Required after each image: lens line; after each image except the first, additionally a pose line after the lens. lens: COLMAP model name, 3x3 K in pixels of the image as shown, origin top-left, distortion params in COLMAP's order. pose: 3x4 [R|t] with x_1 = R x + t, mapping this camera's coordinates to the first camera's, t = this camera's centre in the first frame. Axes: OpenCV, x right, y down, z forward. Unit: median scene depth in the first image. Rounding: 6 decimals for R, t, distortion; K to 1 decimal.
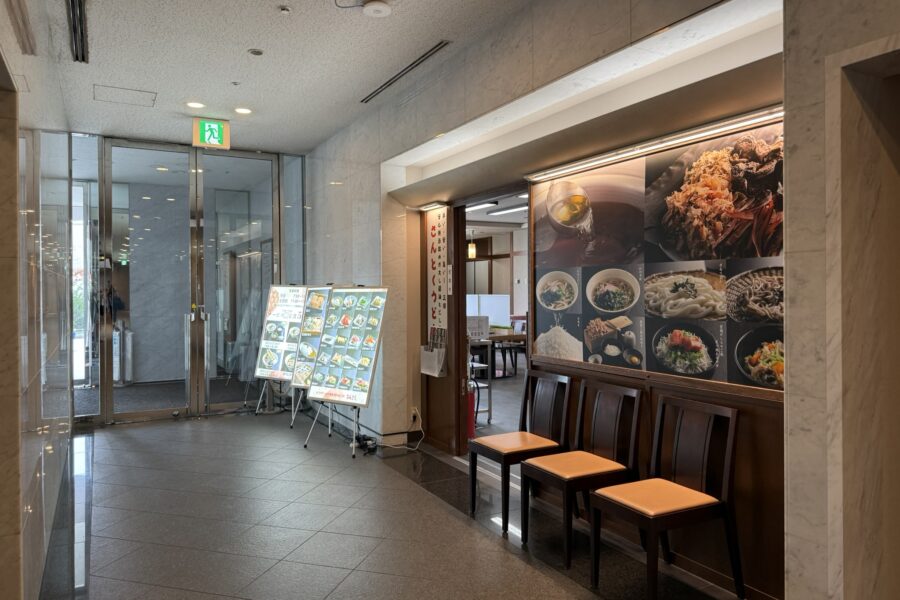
lens RADIAL K [[630.7, 0, 449.8], [0, 630.7, 295.3], [0, 0, 1]] dist [0.012087, -0.034988]
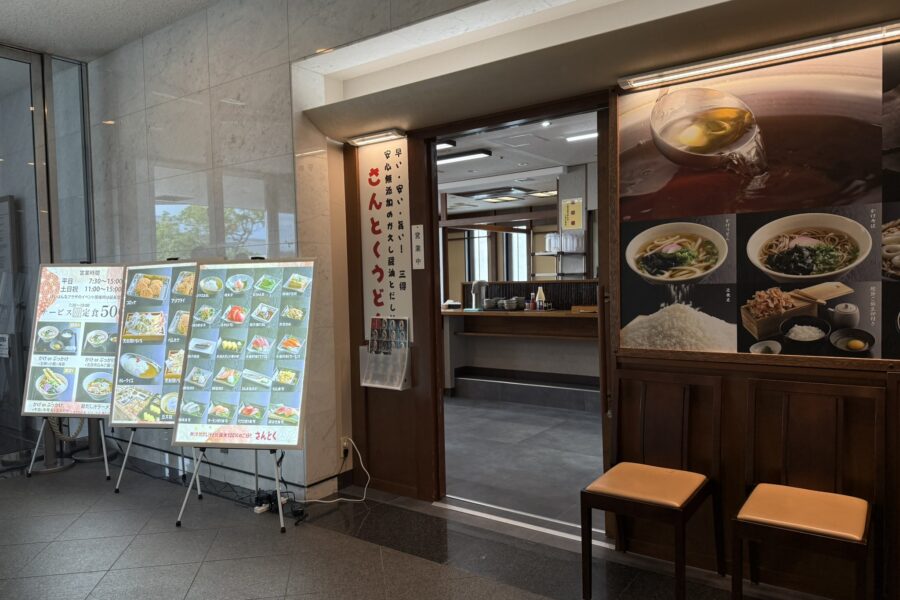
lens RADIAL K [[630.7, 0, 464.9], [0, 630.7, 314.1], [0, 0, 1]] dist [0.012087, -0.034988]
pose [[0.898648, -0.038879, 0.436945, -0.244450], [0.021619, 0.998779, 0.044409, 0.018099], [-0.438138, -0.030462, 0.898391, 0.353928]]
